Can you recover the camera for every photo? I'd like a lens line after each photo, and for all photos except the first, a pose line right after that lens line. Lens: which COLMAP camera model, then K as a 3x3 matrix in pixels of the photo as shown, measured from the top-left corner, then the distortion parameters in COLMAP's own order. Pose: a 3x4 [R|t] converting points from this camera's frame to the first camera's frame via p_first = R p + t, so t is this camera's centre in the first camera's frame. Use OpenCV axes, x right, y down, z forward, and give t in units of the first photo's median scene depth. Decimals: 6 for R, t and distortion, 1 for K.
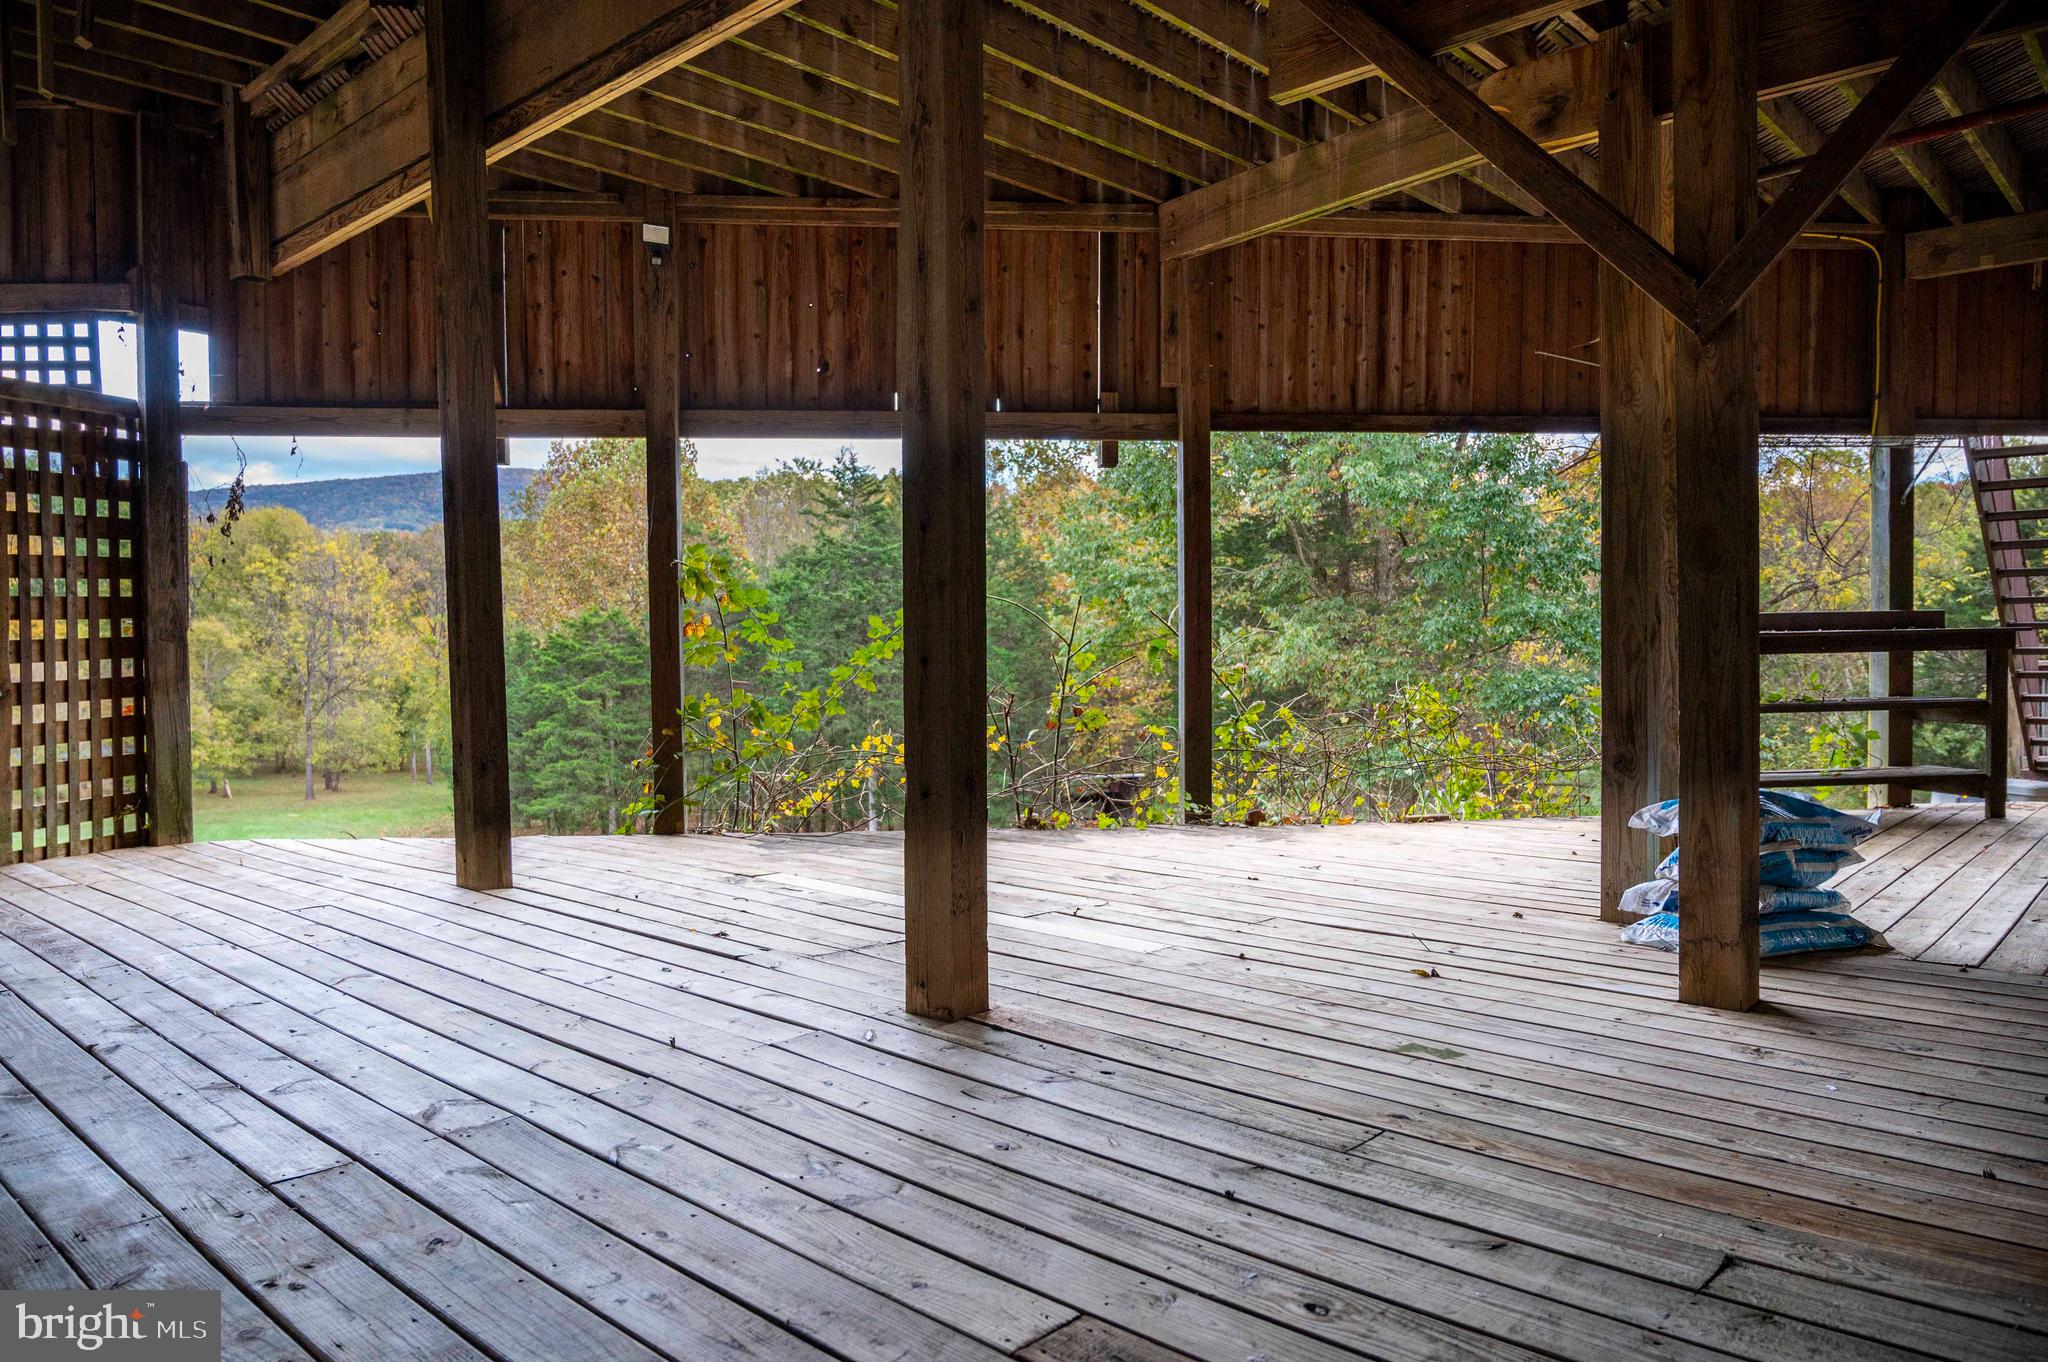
lens RADIAL K [[1391.2, 0, 1022.3], [0, 1391.2, 682.7], [0, 0, 1]] dist [0.014173, -0.006320]
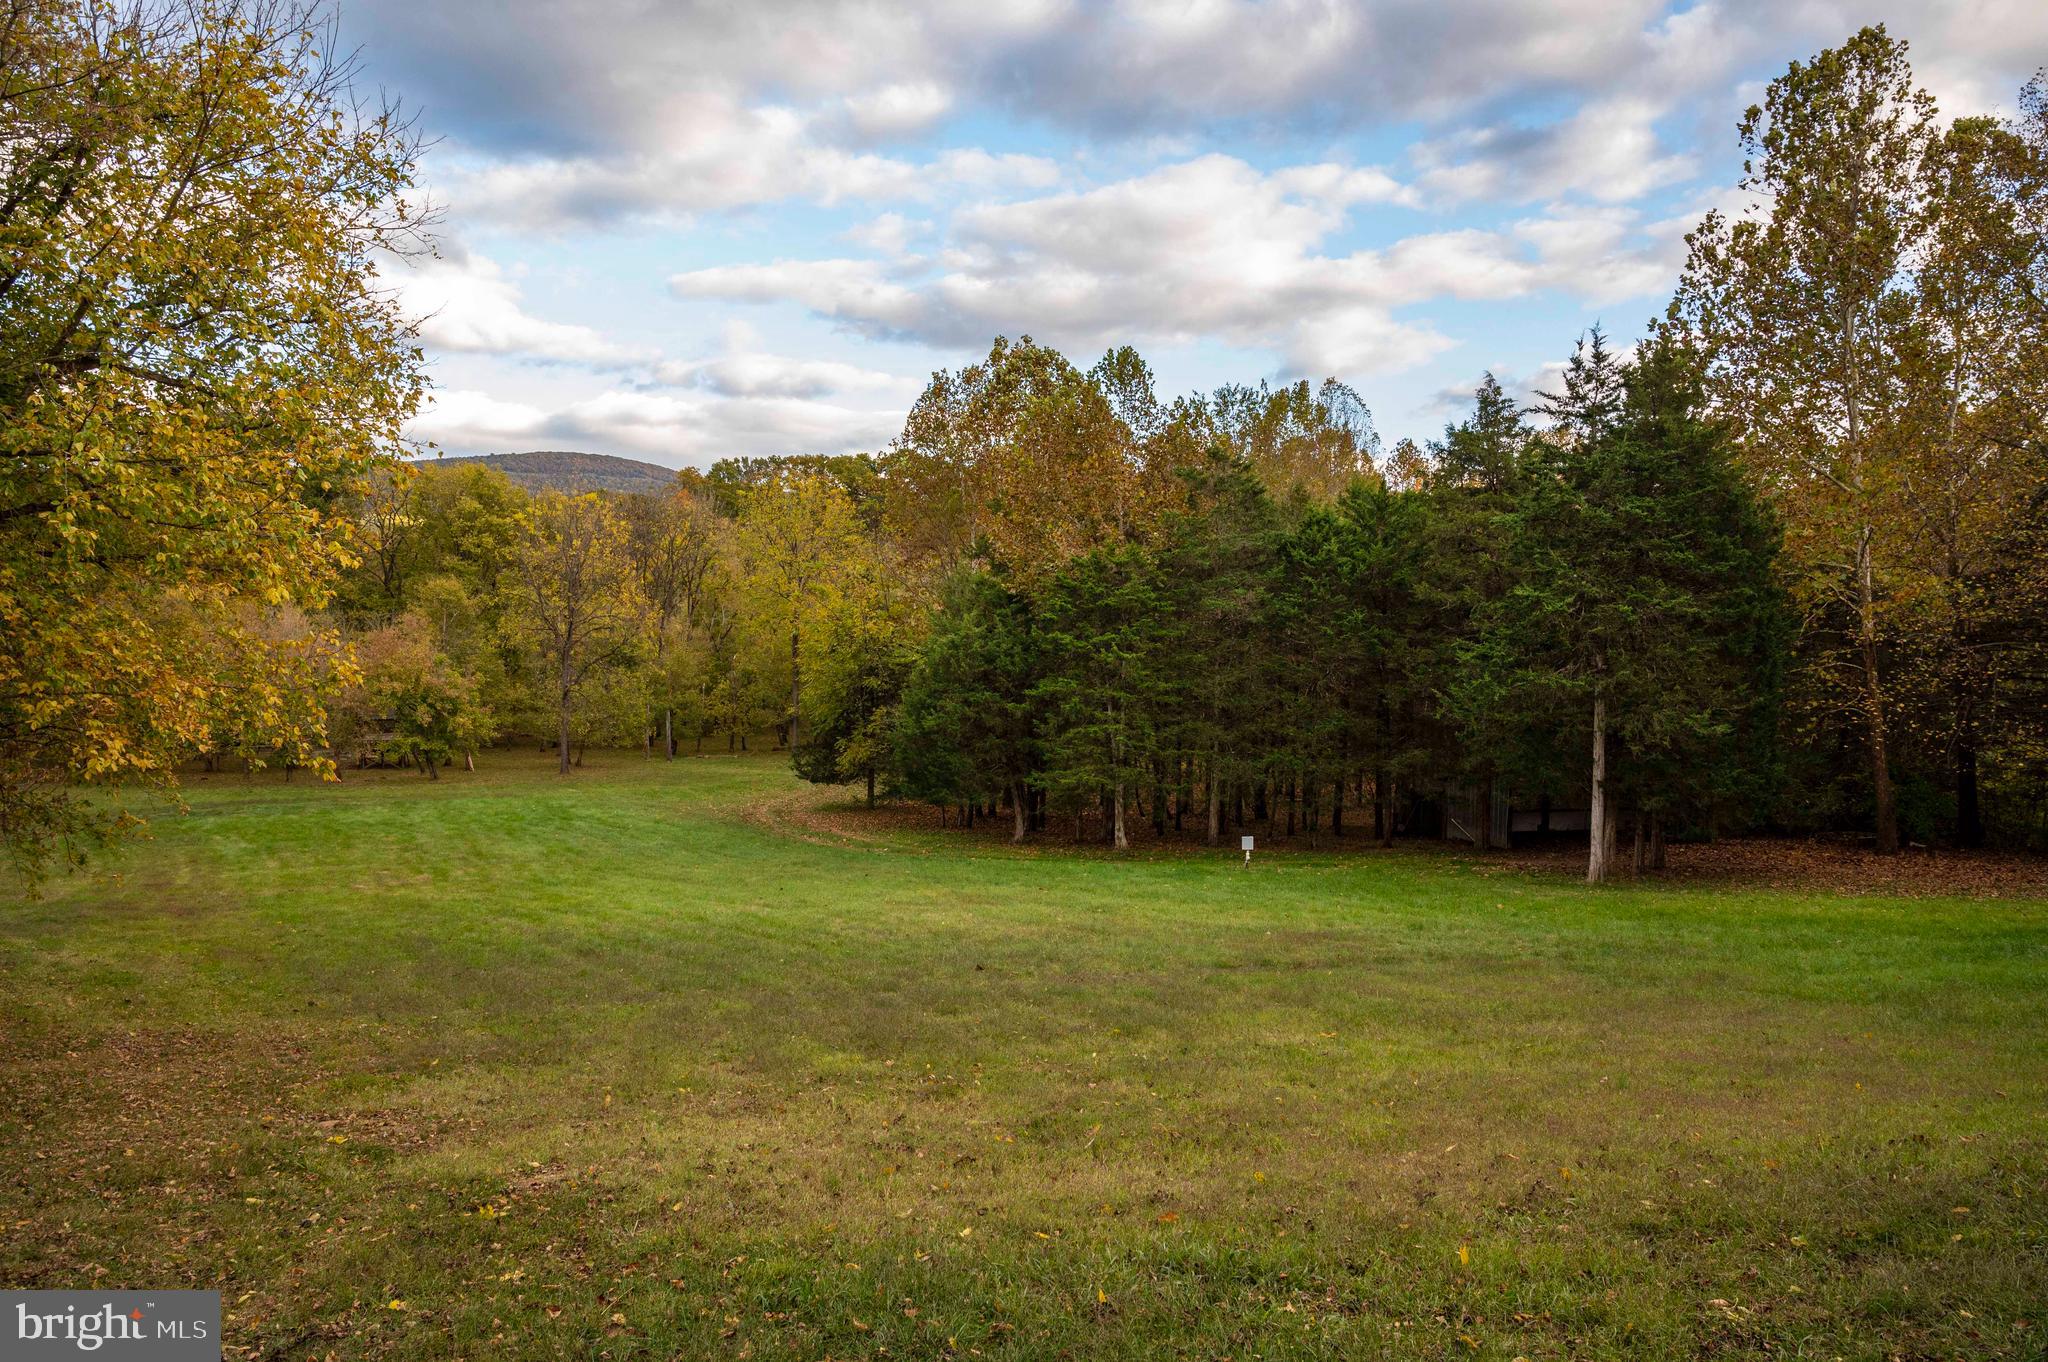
lens RADIAL K [[1391.2, 0, 1027.0], [0, 1391.2, 673.9], [0, 0, 1]] dist [0.014173, -0.006320]
pose [[0.999724, 0.015390, -0.017728, -0.199871], [-0.015426, 0.999879, -0.001888, 0.015451], [0.017697, 0.002161, 0.999841, 0.095290]]
